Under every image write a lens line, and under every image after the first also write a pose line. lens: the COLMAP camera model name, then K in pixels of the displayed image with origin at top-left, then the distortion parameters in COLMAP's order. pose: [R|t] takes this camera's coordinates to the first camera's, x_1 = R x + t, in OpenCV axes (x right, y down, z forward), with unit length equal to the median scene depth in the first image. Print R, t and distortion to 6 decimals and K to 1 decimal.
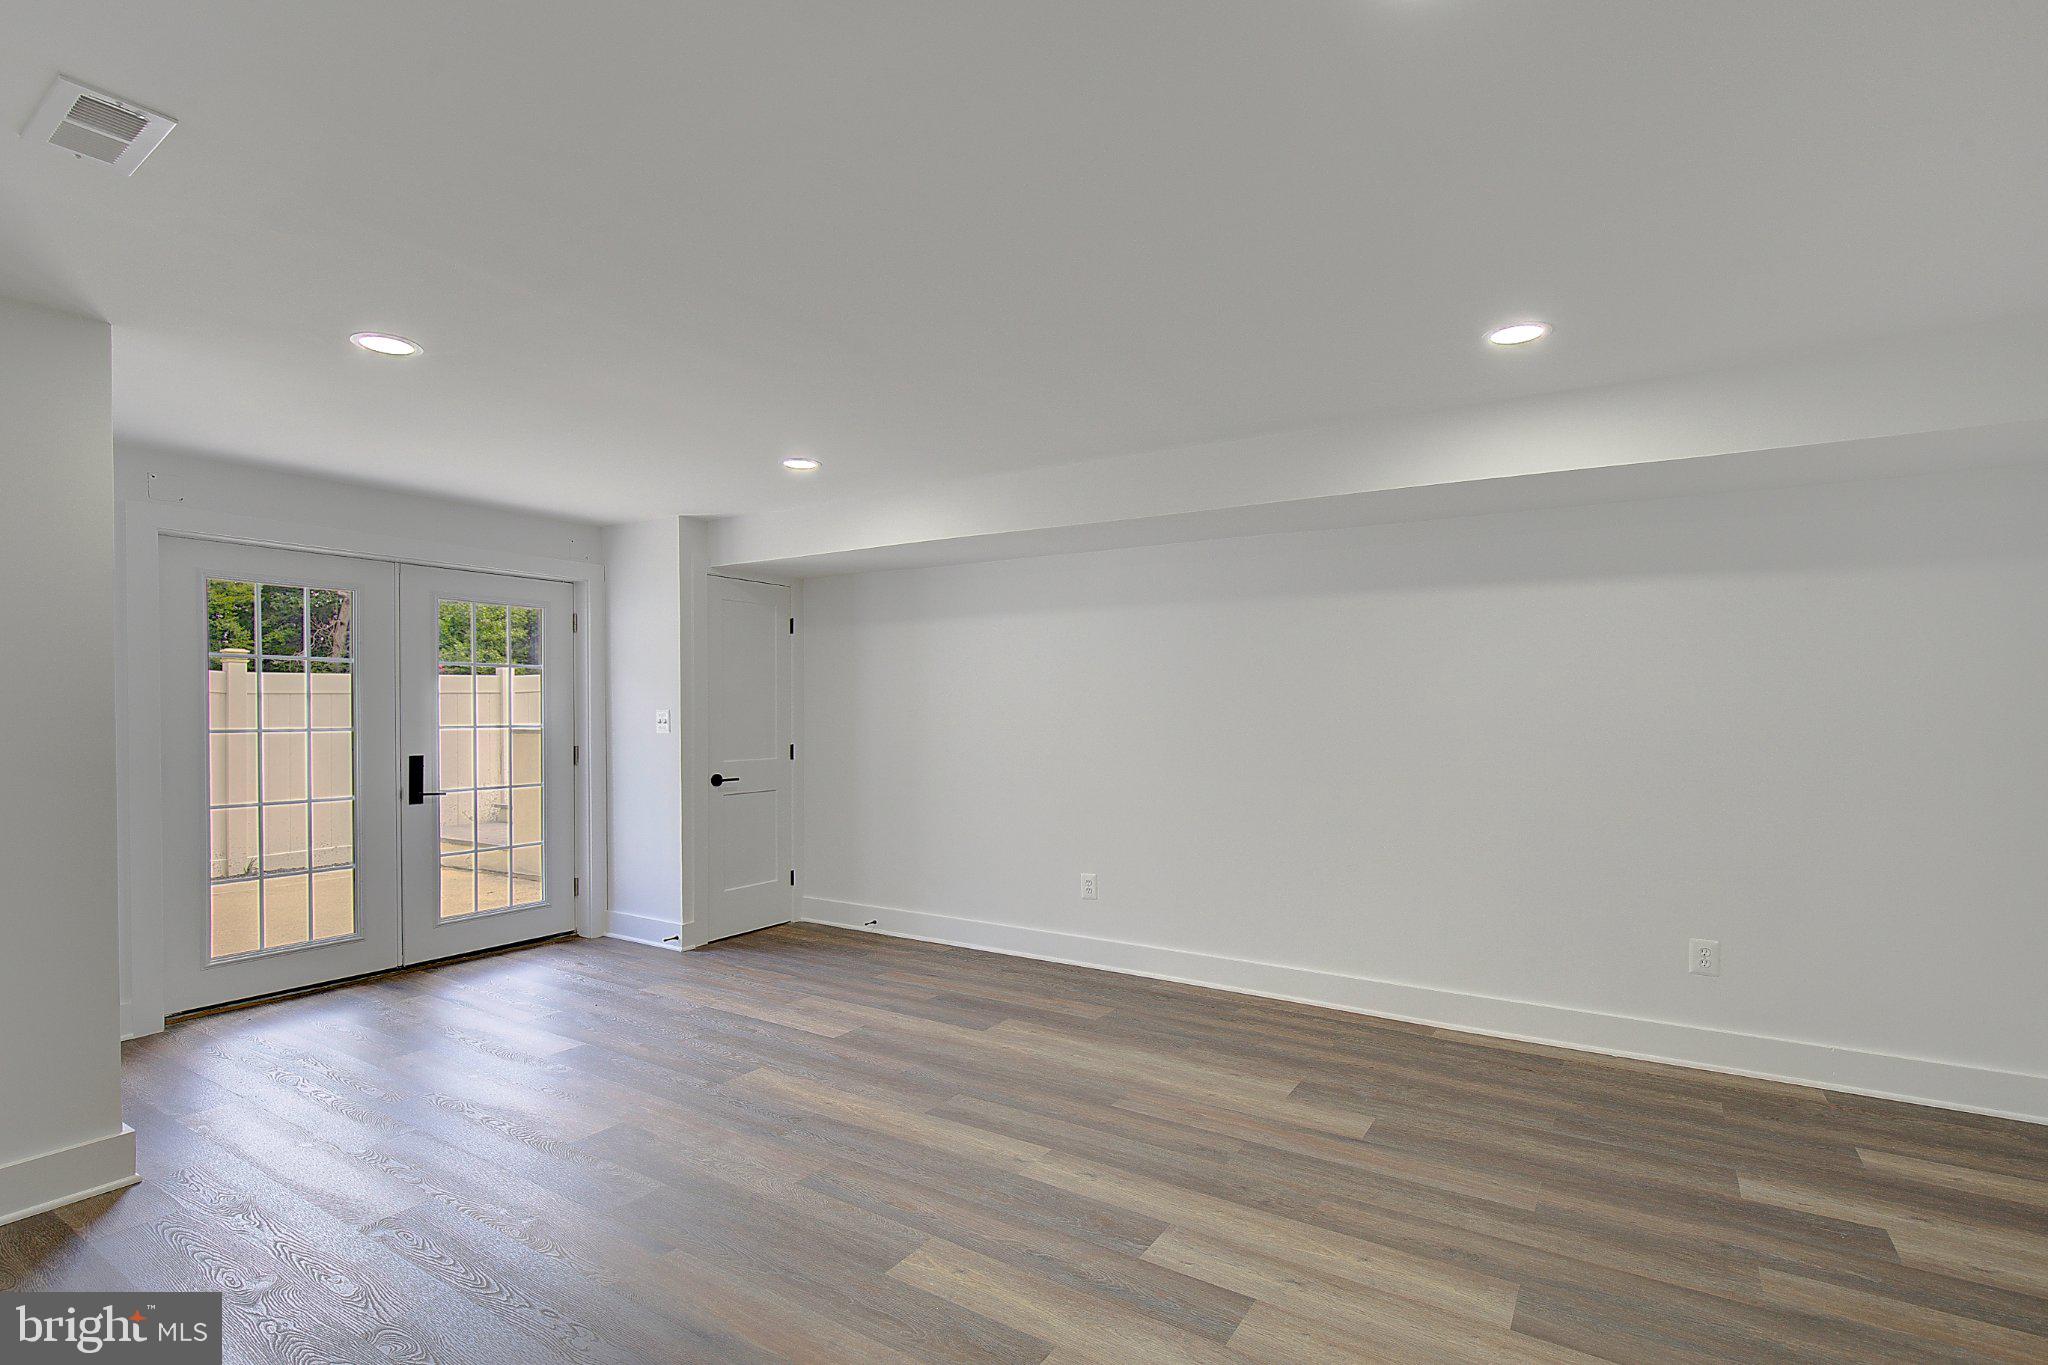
lens RADIAL K [[991.4, 0, 1031.0], [0, 991.4, 697.9], [0, 0, 1]] dist [0.004163, 0.000379]
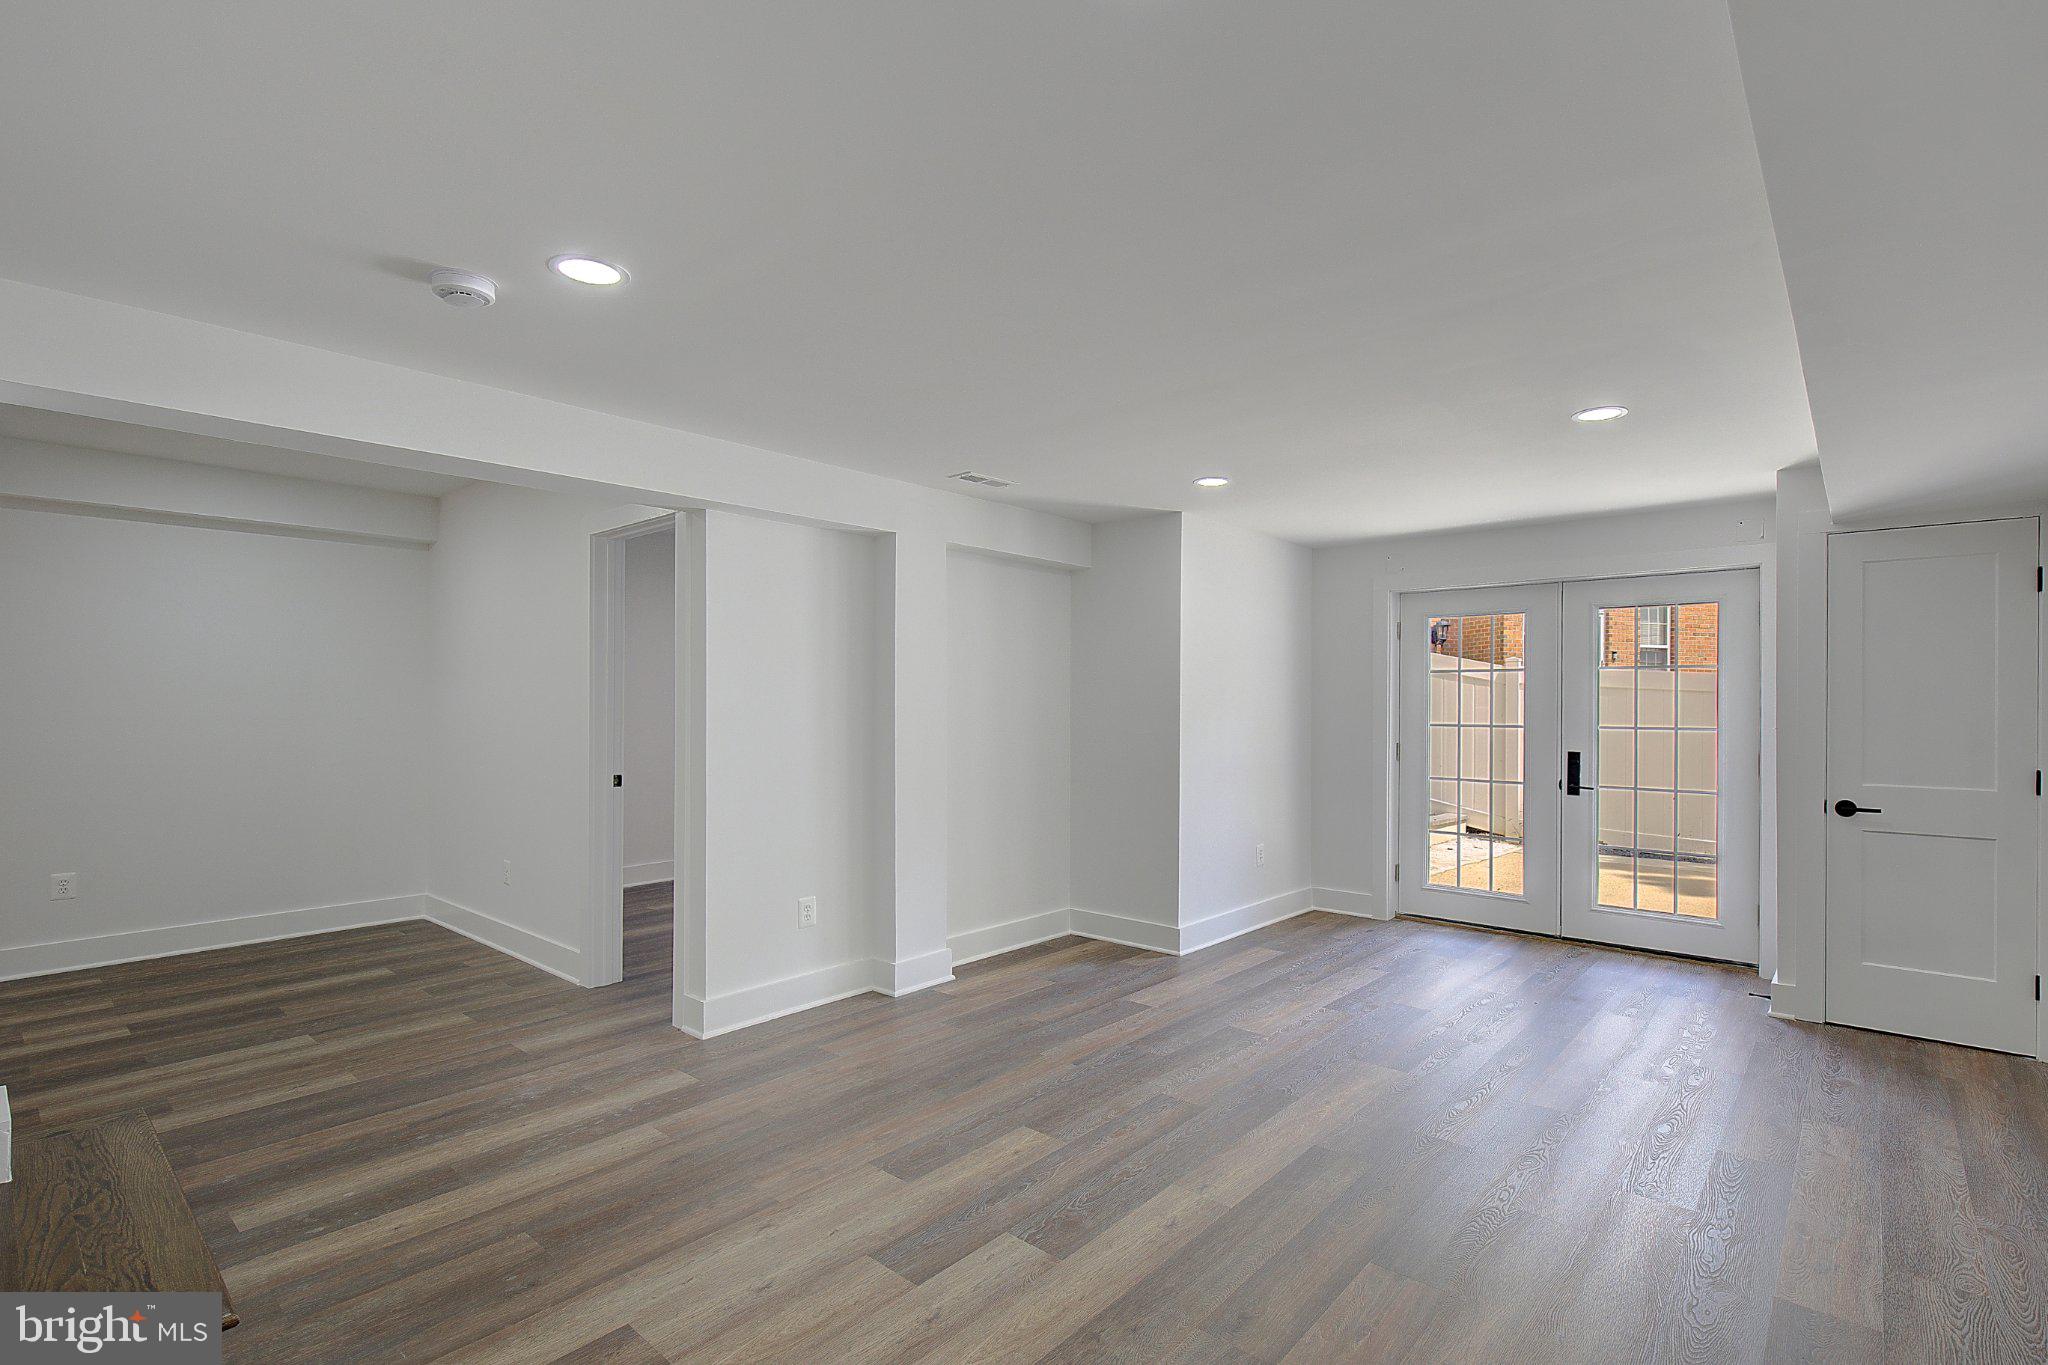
lens RADIAL K [[945.8, 0, 1032.9], [0, 945.8, 695.8], [0, 0, 1]] dist [0.000123, -0.000429]
pose [[-0.170089, -0.012036, -0.985355, 0.559038], [0.005045, 0.999902, -0.013085, 0.006431], [0.985416, -0.007197, -0.170012, 0.614439]]
